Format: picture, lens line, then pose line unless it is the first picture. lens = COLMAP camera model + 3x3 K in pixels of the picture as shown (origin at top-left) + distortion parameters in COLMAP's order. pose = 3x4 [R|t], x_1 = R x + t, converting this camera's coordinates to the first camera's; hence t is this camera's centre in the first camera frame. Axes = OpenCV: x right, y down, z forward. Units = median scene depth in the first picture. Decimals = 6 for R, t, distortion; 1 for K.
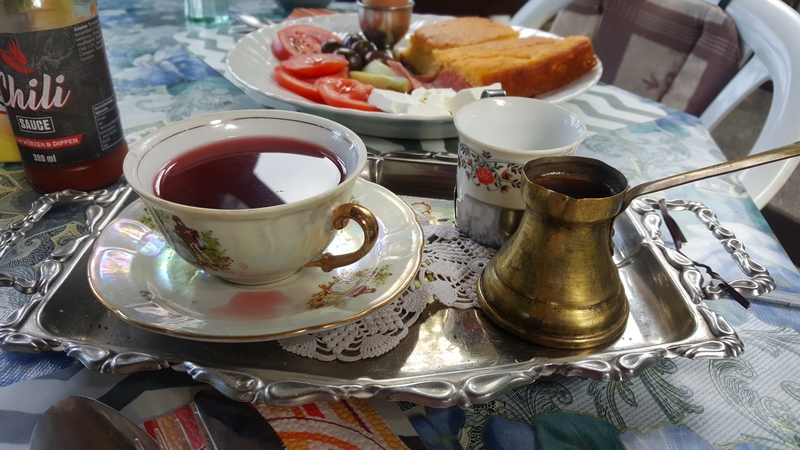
lens RADIAL K [[644.2, 0, 386.9], [0, 644.2, 225.7], [0, 0, 1]] dist [0.092223, -0.223841]
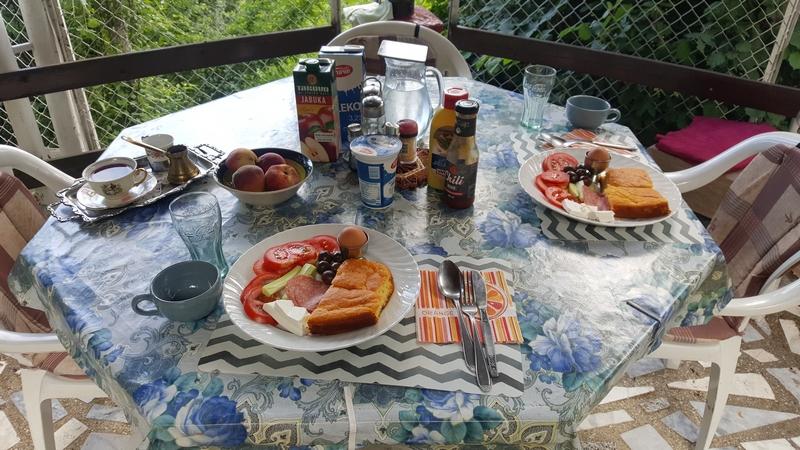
lens RADIAL K [[633.9, 0, 400.0], [0, 633.9, 225.0], [0, 0, 1]] dist [0.109506, -0.002320]
pose [[0.856548, 0.294081, -0.424078, 0.684764], [-0.283379, 0.954799, 0.089747, -0.190593], [0.431303, 0.043302, 0.901168, -2.086295]]
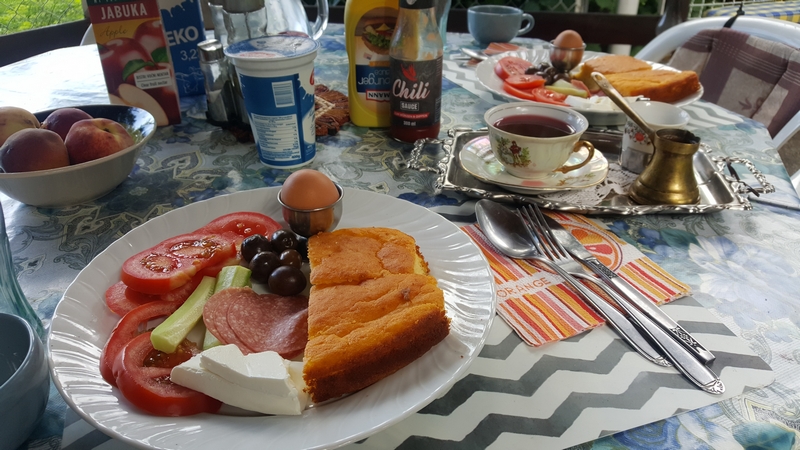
lens RADIAL K [[650.2, 0, 434.9], [0, 650.2, 225.3], [0, 0, 1]] dist [0.058911, -0.216570]
pose [[0.994944, 0.053539, -0.084968, -0.274358], [-0.055967, 0.998082, -0.026460, 0.268008], [0.083389, 0.031081, 0.996032, -1.021497]]
